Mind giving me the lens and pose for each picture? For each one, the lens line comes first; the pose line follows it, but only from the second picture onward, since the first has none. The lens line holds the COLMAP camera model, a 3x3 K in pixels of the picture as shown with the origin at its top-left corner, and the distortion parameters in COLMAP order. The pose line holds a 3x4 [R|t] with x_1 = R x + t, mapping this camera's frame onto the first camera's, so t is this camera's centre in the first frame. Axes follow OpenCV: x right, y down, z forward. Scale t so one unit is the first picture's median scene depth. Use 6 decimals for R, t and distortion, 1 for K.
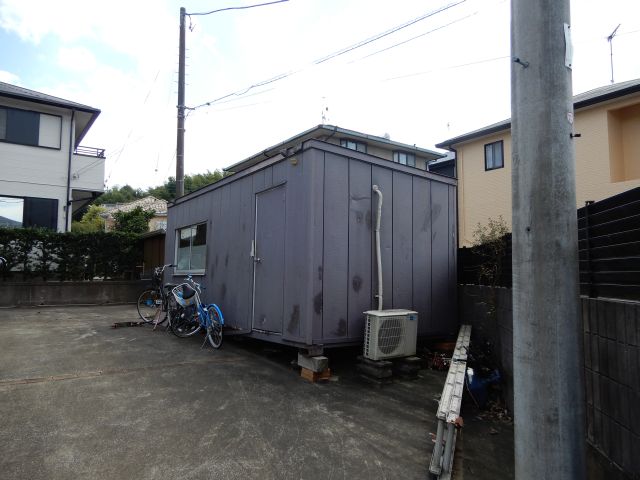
lens RADIAL K [[451.8, 0, 321.4], [0, 451.8, 240.3], [0, 0, 1]] dist [0.000919, 0.001211]
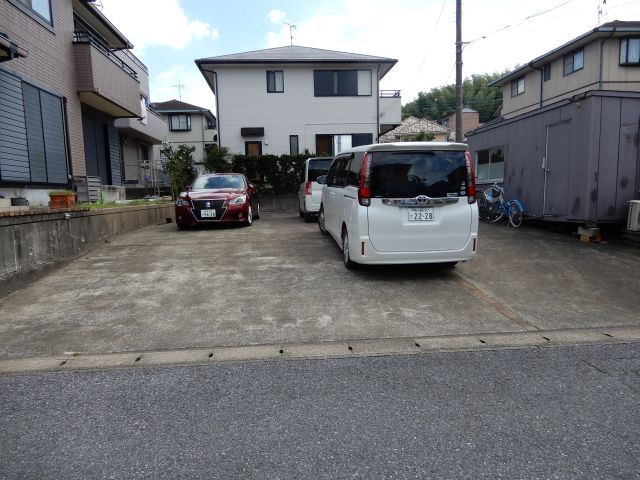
lens RADIAL K [[451.8, 0, 321.7], [0, 451.8, 237.8], [0, 0, 1]] dist [0.000919, 0.001211]
pose [[0.861603, 0.027164, -0.506856, -0.018068], [0.066200, 0.984024, 0.165271, -0.035454], [0.503248, -0.175952, 0.846039, -0.714302]]
